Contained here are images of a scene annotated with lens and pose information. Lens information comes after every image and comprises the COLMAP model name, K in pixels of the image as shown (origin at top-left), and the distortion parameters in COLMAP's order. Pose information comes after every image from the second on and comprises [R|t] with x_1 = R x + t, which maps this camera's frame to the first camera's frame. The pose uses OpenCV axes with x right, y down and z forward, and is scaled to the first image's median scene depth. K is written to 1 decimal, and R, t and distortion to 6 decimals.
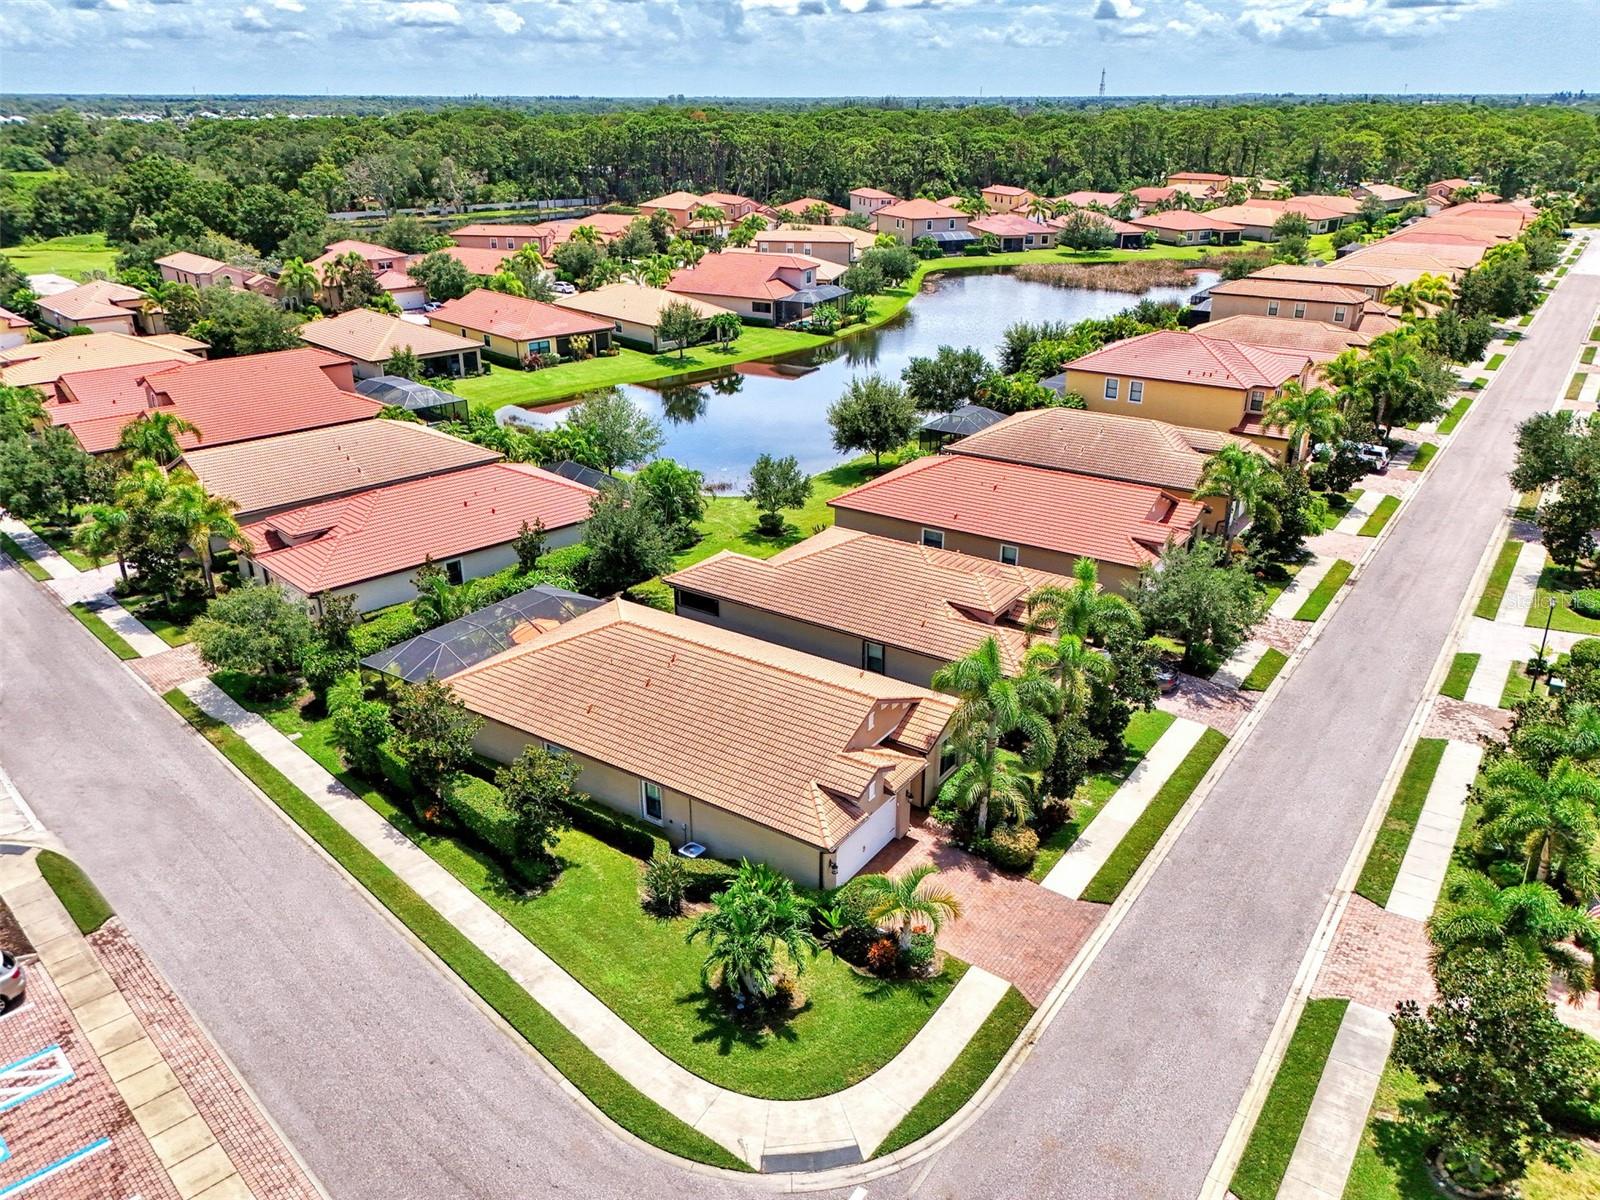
lens RADIAL K [[1128.3, 0, 800.0], [0, 1128.3, 600.0], [0, 0, 1]] dist [0.035845, -0.000899]
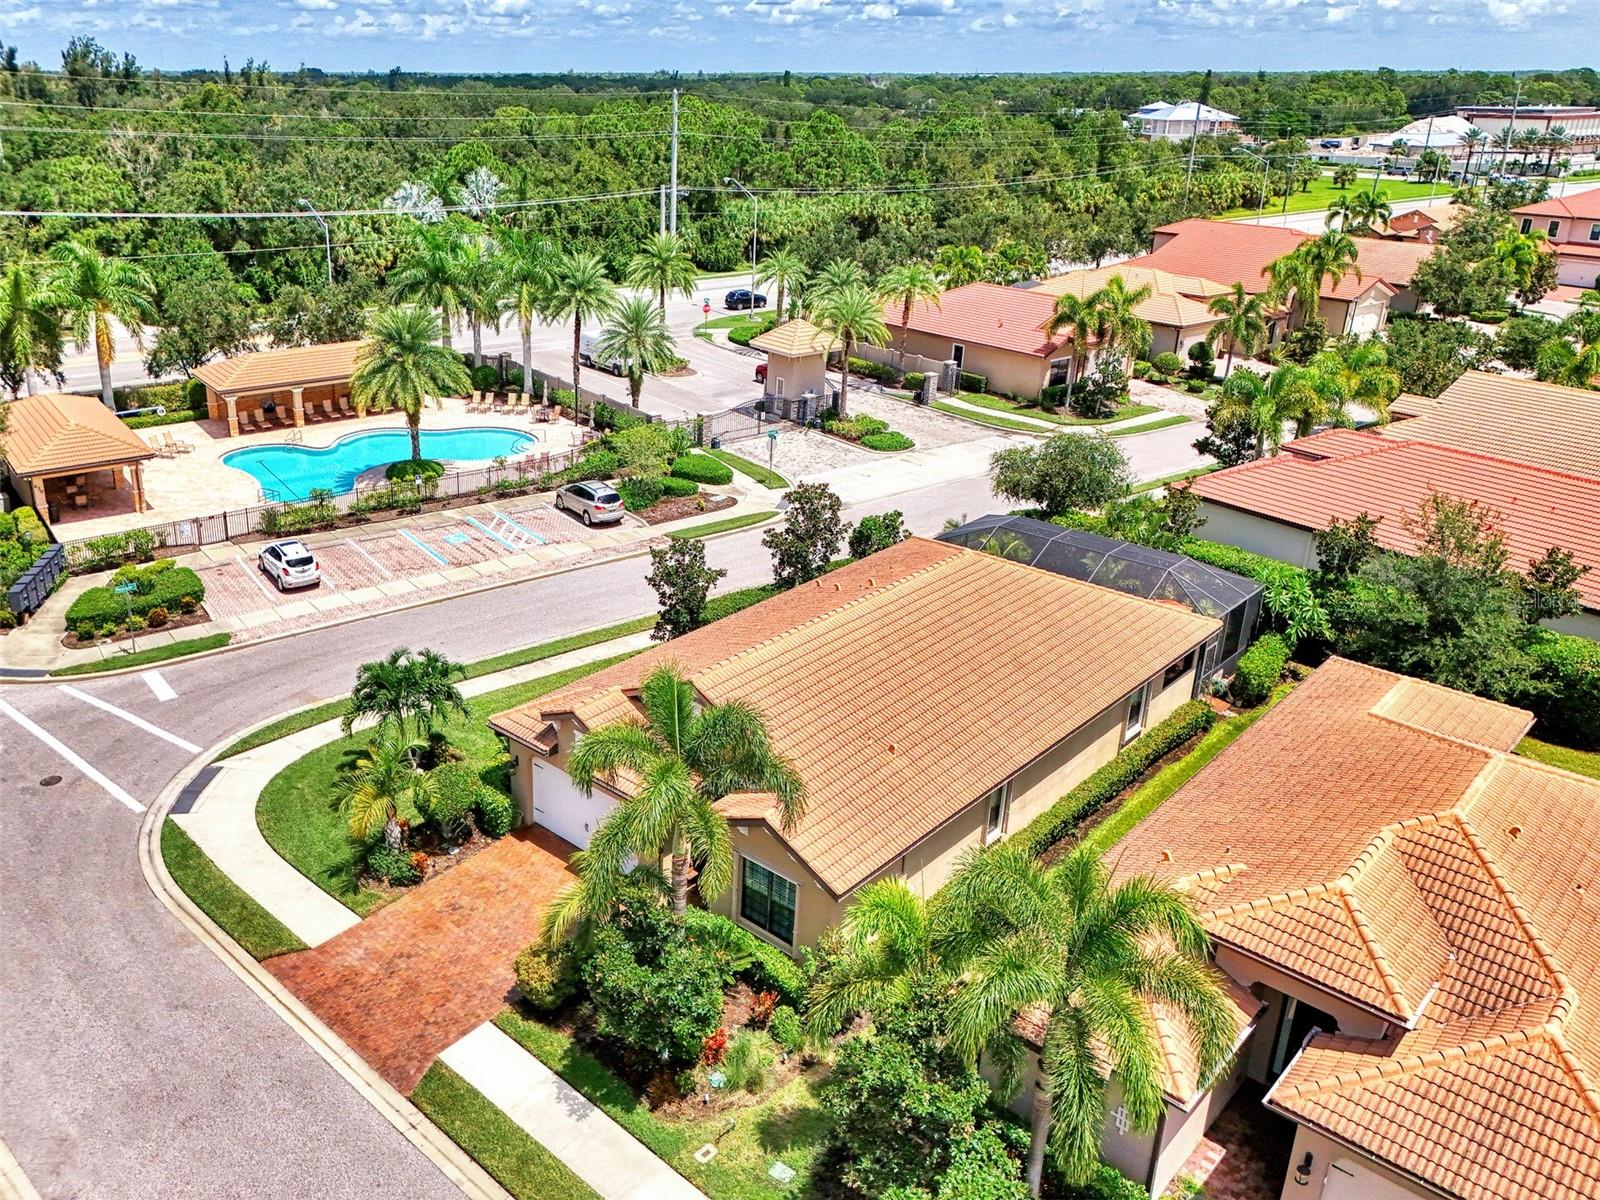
lens RADIAL K [[1275.1, 0, 800.0], [0, 1275.1, 600.0], [0, 0, 1]] dist [0.031001, -0.002990]
pose [[-0.137321, 0.369440, -0.919052, 0.810056], [-0.352081, 0.849045, 0.393905, -0.304714], [0.925841, 0.377672, 0.013481, 1.143350]]
